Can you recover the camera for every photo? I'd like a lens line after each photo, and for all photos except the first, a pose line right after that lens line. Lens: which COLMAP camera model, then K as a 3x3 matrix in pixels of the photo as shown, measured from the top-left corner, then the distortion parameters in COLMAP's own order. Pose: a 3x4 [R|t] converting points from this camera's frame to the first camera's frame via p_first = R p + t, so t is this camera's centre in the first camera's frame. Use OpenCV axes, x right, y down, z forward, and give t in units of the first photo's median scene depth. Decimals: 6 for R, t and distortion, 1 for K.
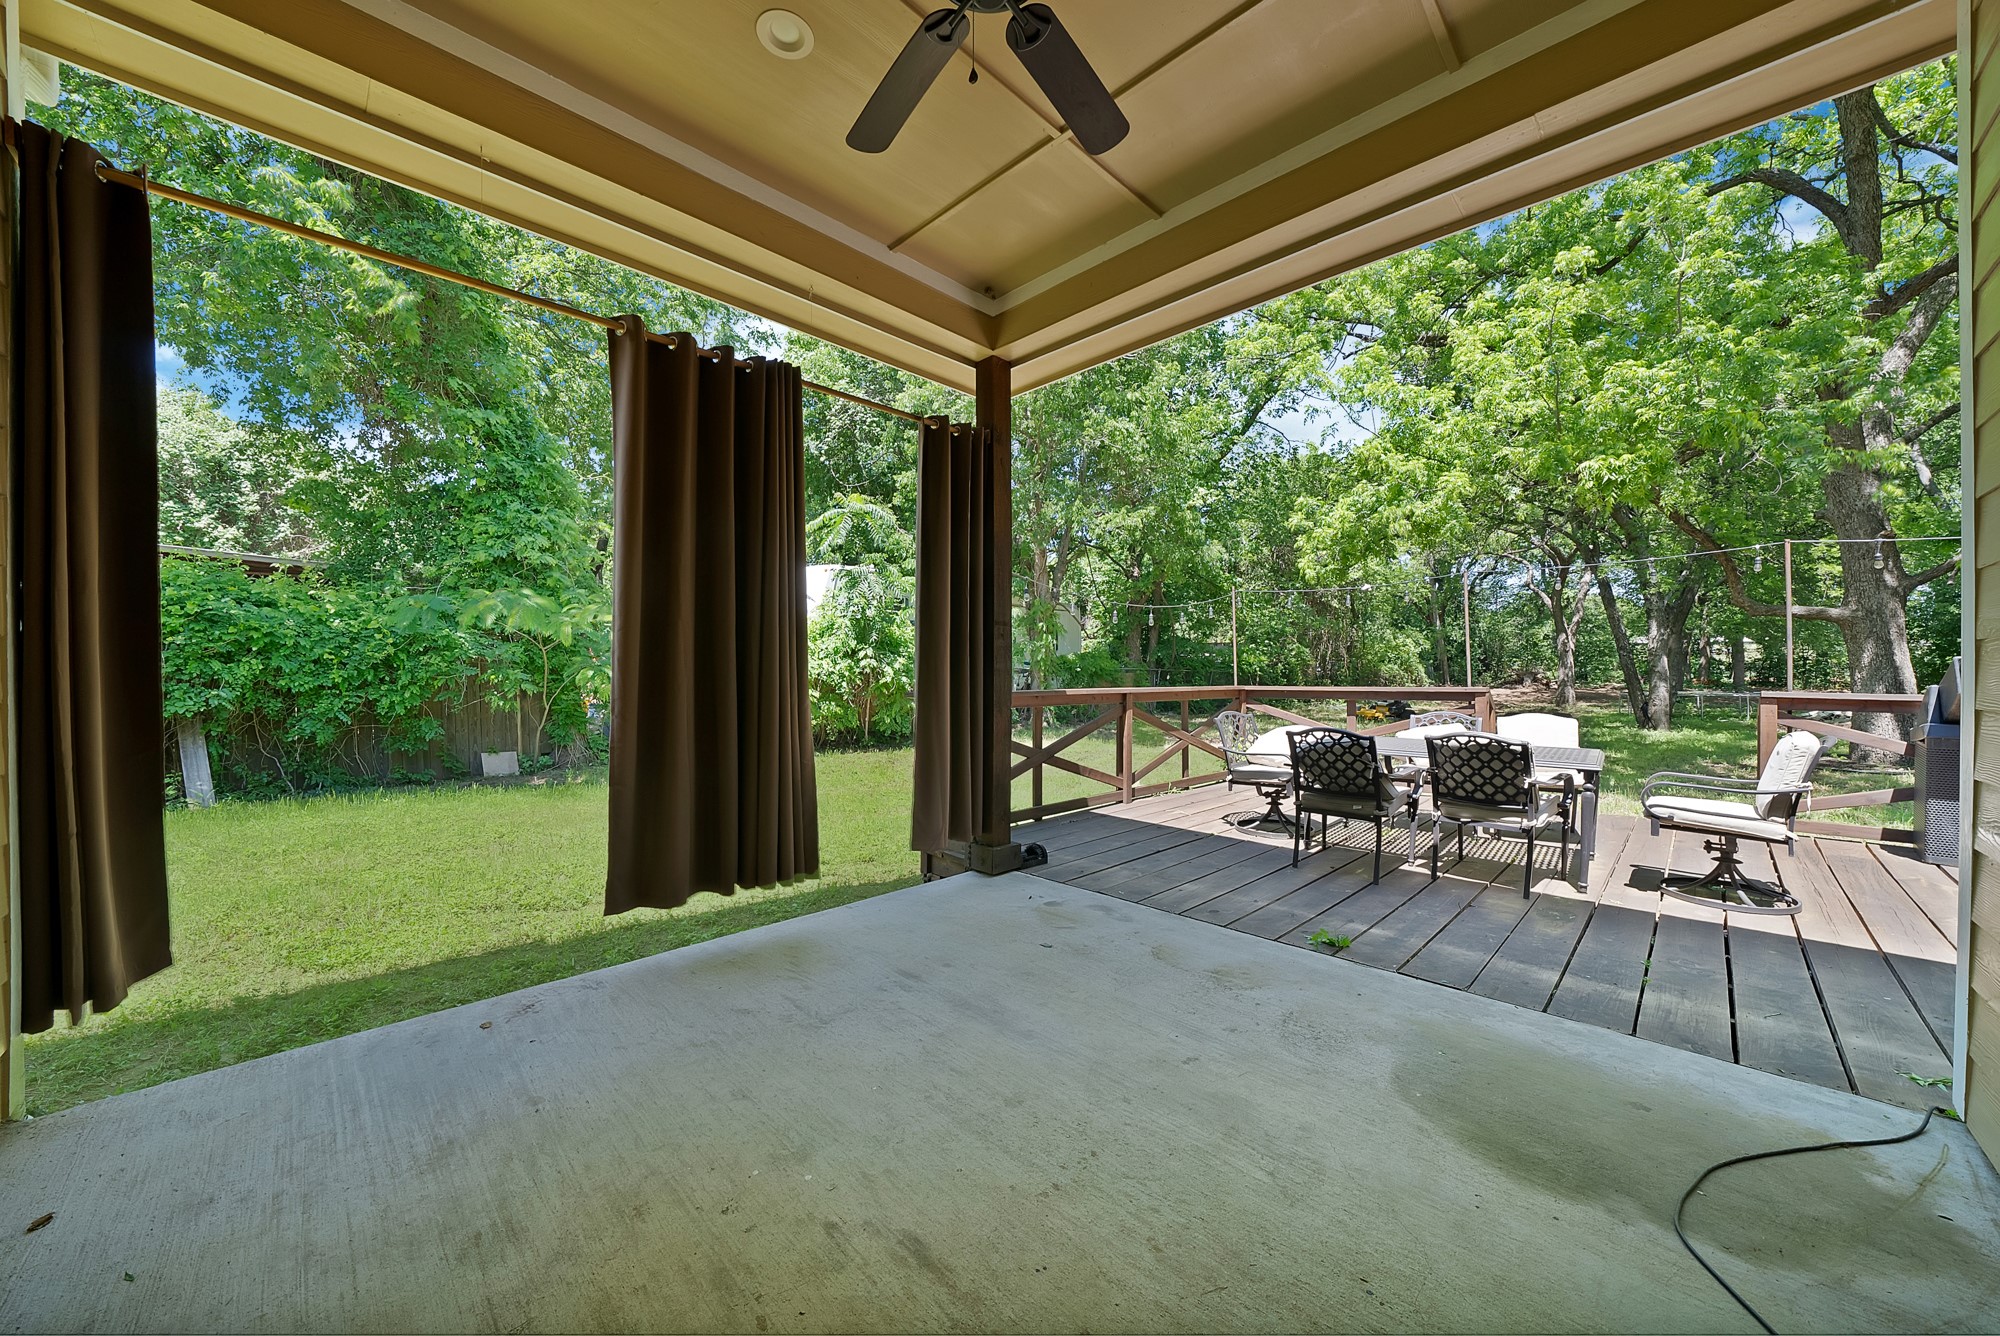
lens RADIAL K [[710.1, 0, 1012.8], [0, 710.1, 675.5], [0, 0, 1]] dist [-0.020752, 0.000041]
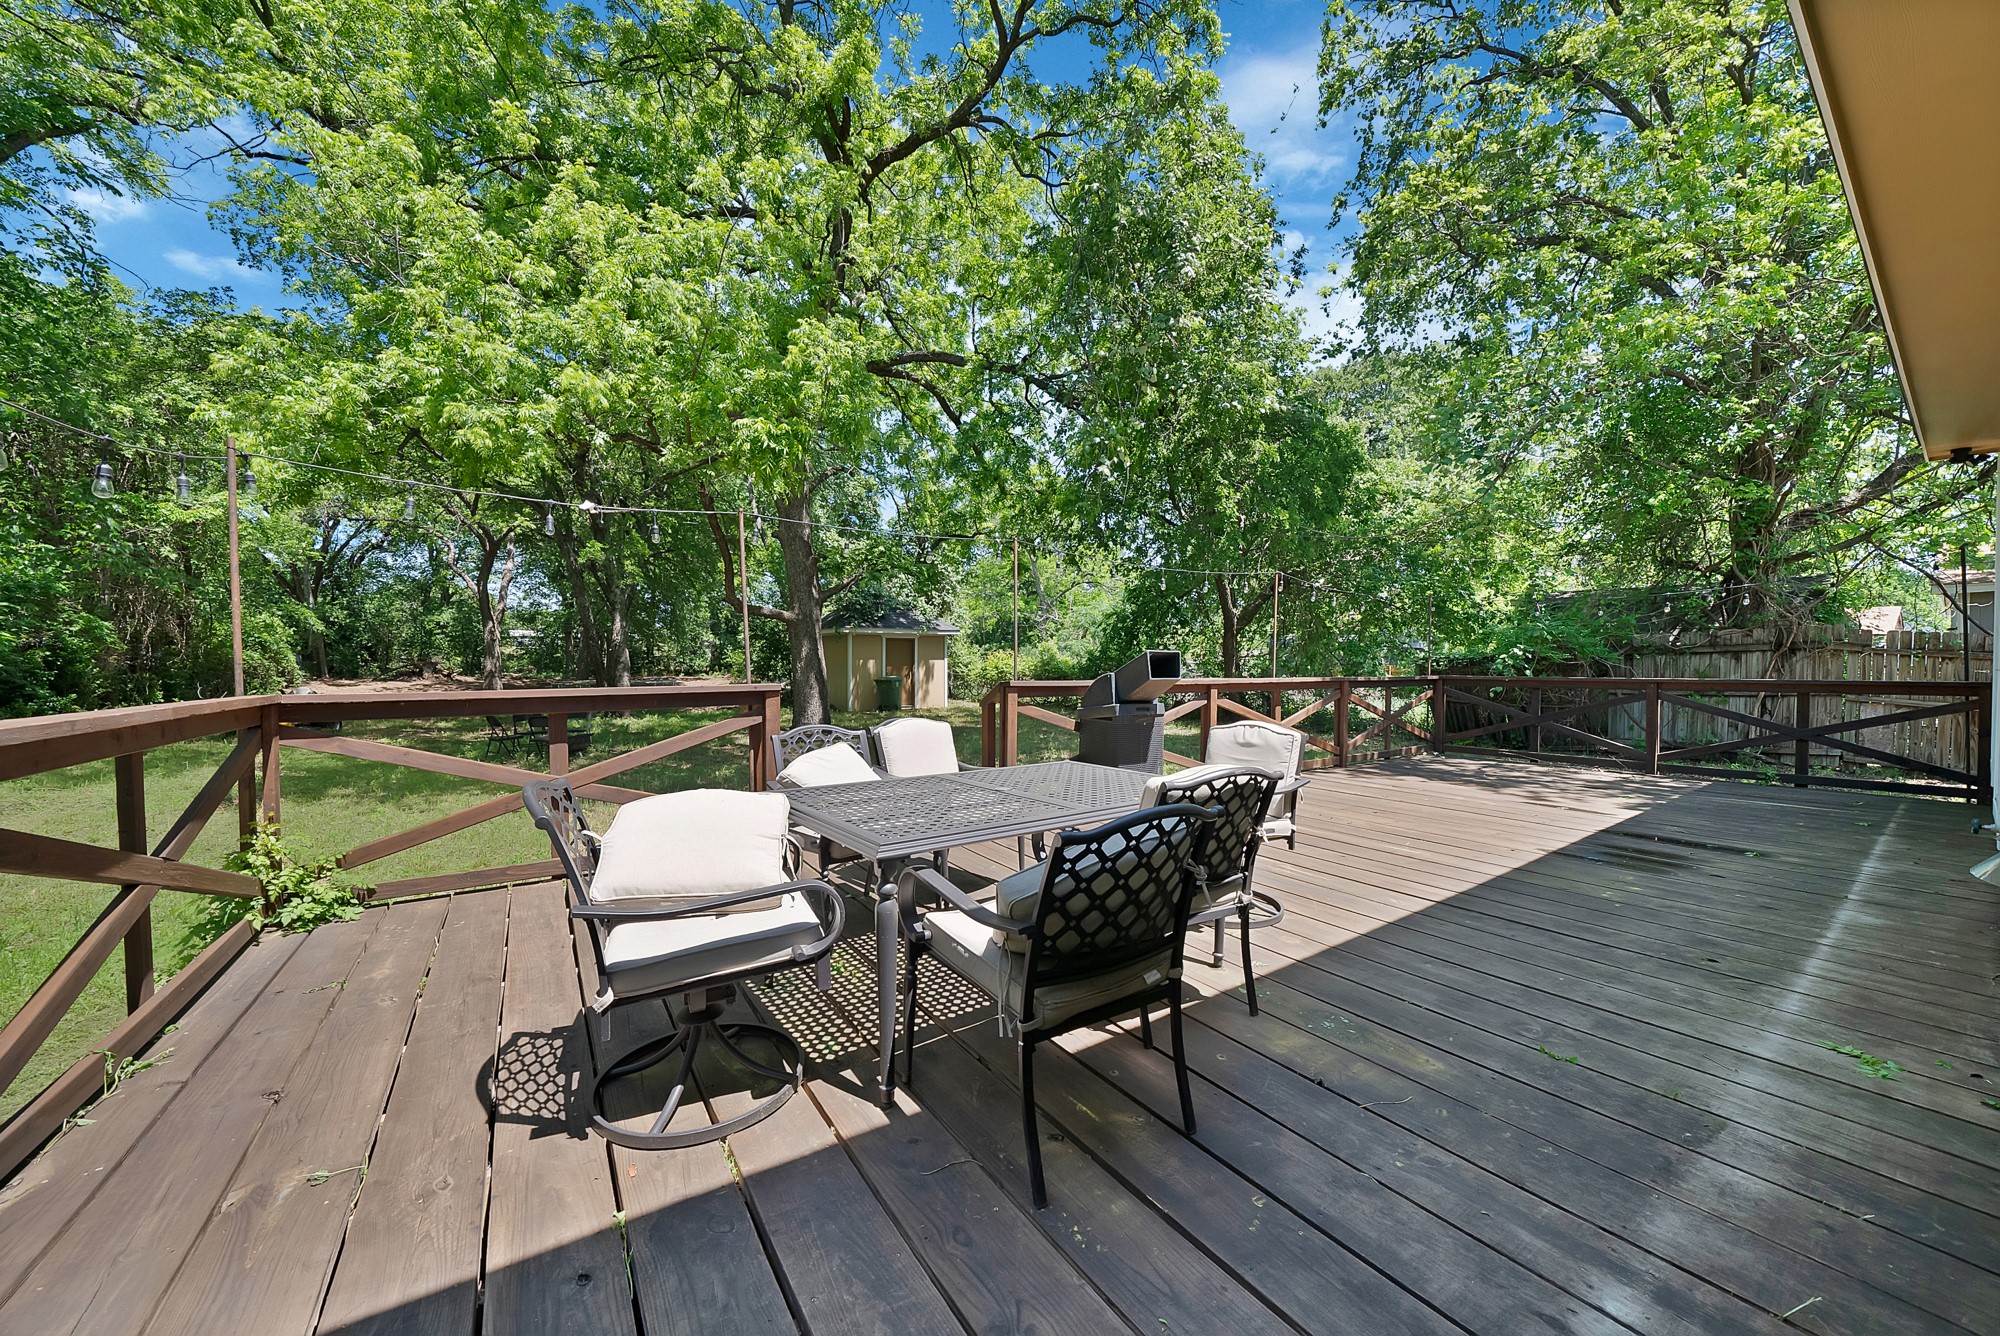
lens RADIAL K [[710.1, 0, 1012.8], [0, 710.1, 675.5], [0, 0, 1]] dist [-0.020752, 0.000041]
pose [[0.191999, -0.013743, 0.981299, 0.056648], [0.000757, 0.999904, 0.013856, -0.001883], [-0.981395, -0.001918, 0.191991, 1.007995]]
